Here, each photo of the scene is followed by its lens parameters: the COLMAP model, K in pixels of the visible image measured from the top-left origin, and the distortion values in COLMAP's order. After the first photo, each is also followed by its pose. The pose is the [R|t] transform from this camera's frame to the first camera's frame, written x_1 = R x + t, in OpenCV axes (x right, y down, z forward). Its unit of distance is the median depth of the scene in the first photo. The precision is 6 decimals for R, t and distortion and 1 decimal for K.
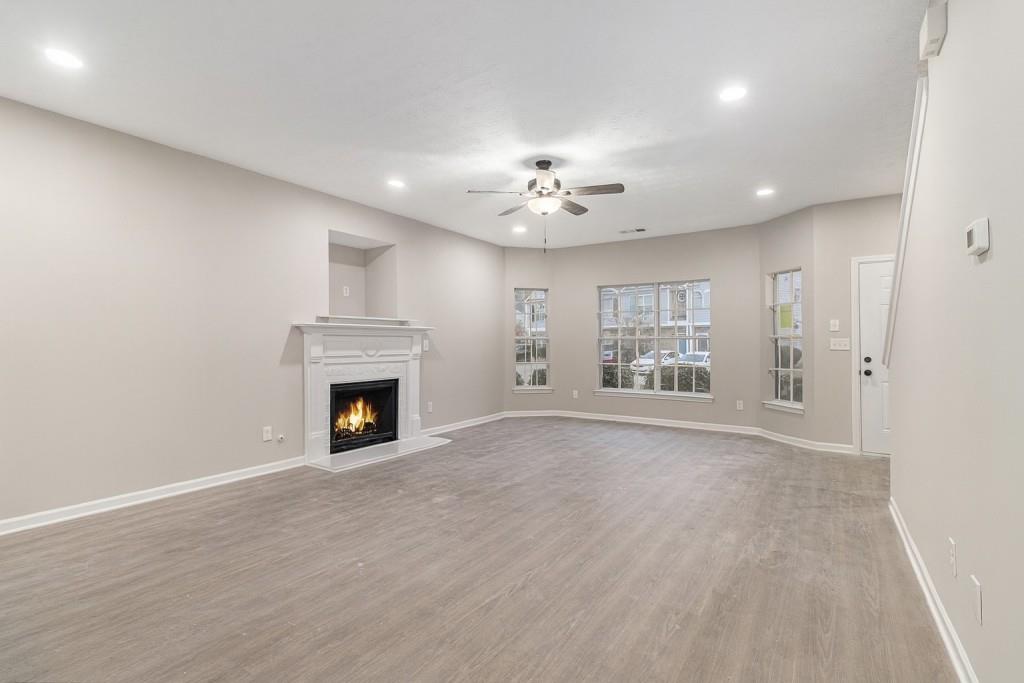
lens RADIAL K [[473.1, 0, 514.5], [0, 473.1, 337.0], [0, 0, 1]] dist [0.001033, 0.001209]
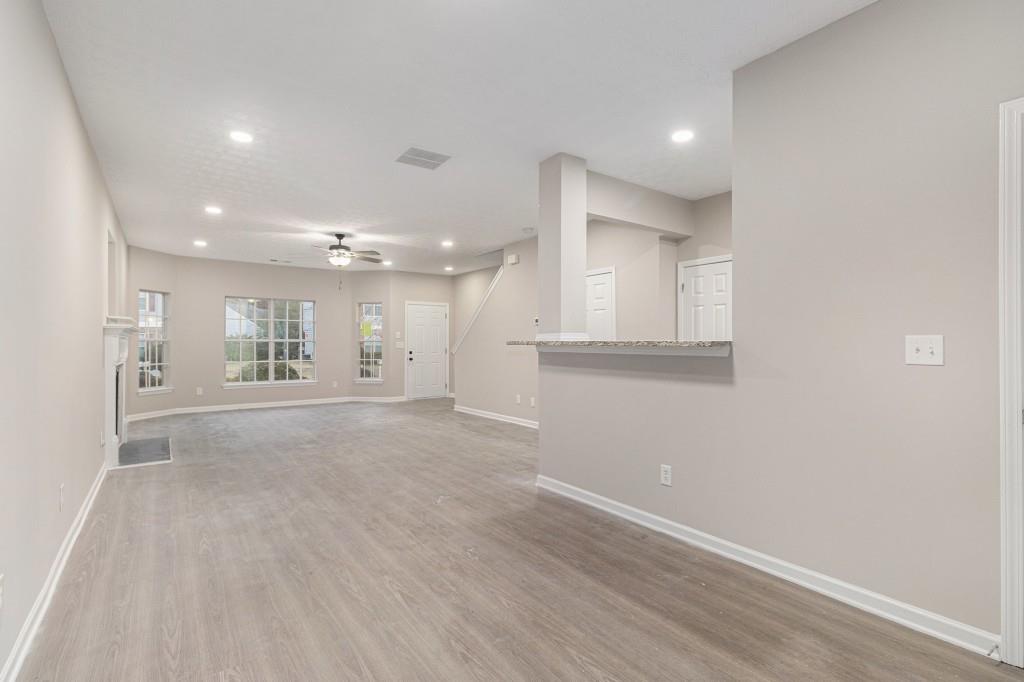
lens RADIAL K [[473.1, 0, 512.5], [0, 473.1, 339.5], [0, 0, 1]] dist [0.001033, 0.001209]
pose [[0.336906, 0.008367, 0.941501, -1.160741], [-0.010026, 0.999936, -0.005299, -0.001364], [-0.941485, -0.007654, 0.336969, -0.117973]]
